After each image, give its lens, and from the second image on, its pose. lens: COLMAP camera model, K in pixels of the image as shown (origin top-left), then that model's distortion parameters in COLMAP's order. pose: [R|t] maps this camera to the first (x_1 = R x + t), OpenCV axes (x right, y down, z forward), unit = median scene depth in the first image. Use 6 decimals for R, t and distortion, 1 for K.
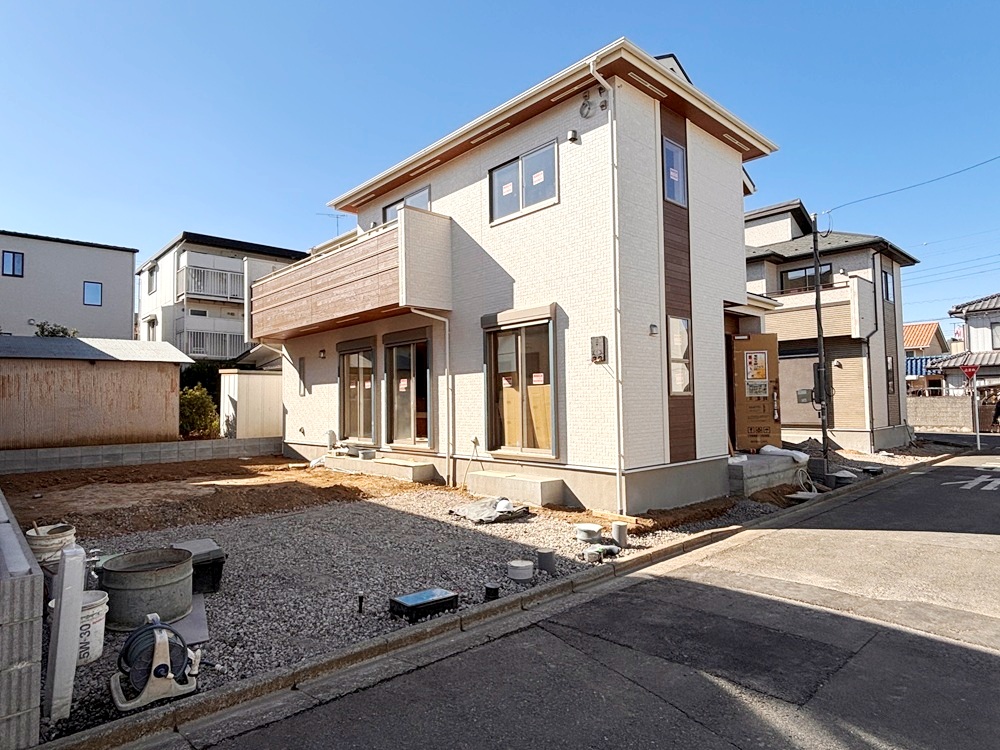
lens RADIAL K [[600.1, 0, 468.0], [0, 600.1, 374.4], [0, 0, 1]] dist [0.054409, -0.062156]
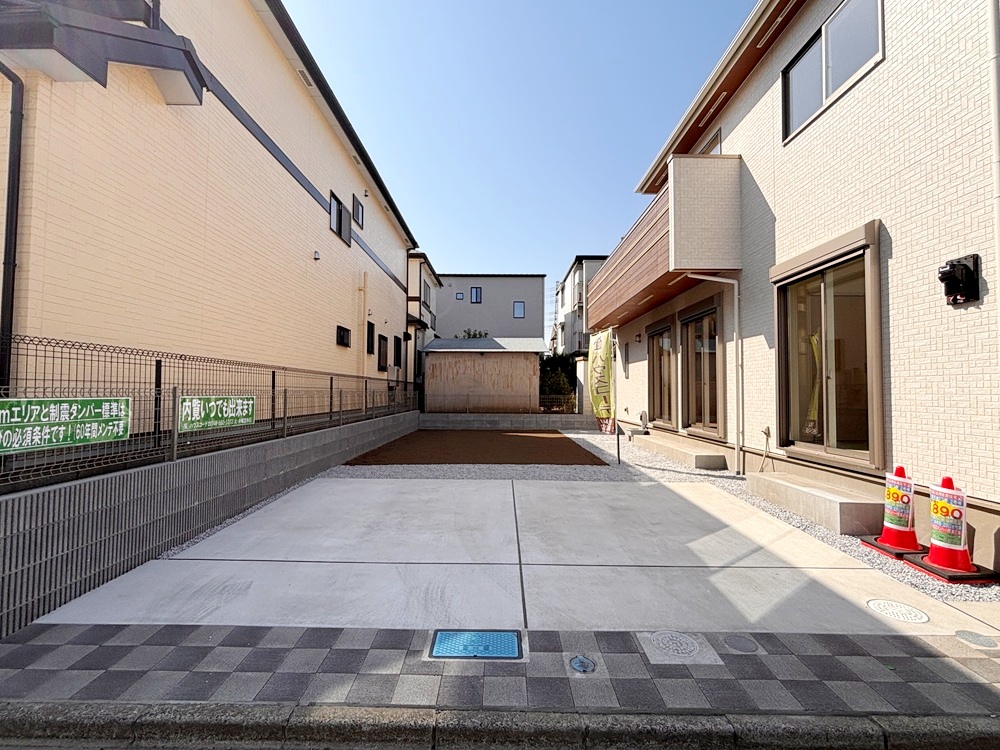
lens RADIAL K [[462.7, 0, 482.7], [0, 462.7, 374.7], [0, 0, 1]] dist [-0.002107, -0.000607]
pose [[0.739857, -0.002505, -0.672759, 0.143590], [0.011171, 0.999901, 0.008563, 0.028963], [0.672671, -0.013851, 0.739812, 0.319513]]
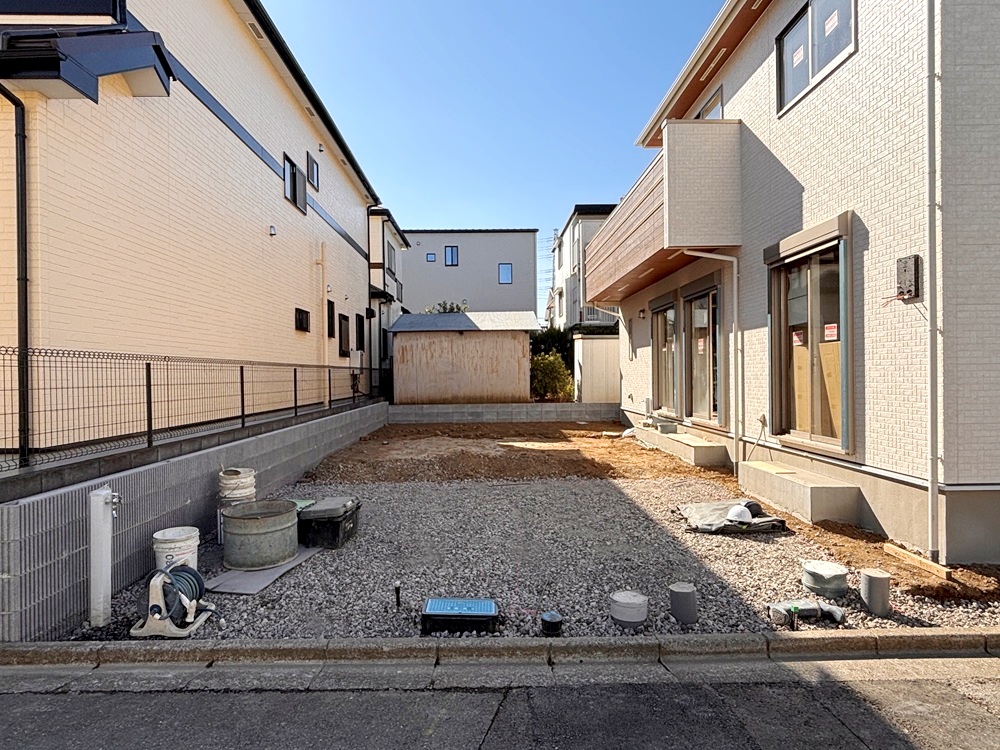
lens RADIAL K [[600.1, 0, 468.0], [0, 600.1, 374.4], [0, 0, 1]] dist [0.054409, -0.062156]
pose [[0.747382, 0.008517, -0.664340, 0.237355], [0.030207, 0.998448, 0.046782, 0.009652], [0.663708, -0.055032, 0.745965, 0.211317]]
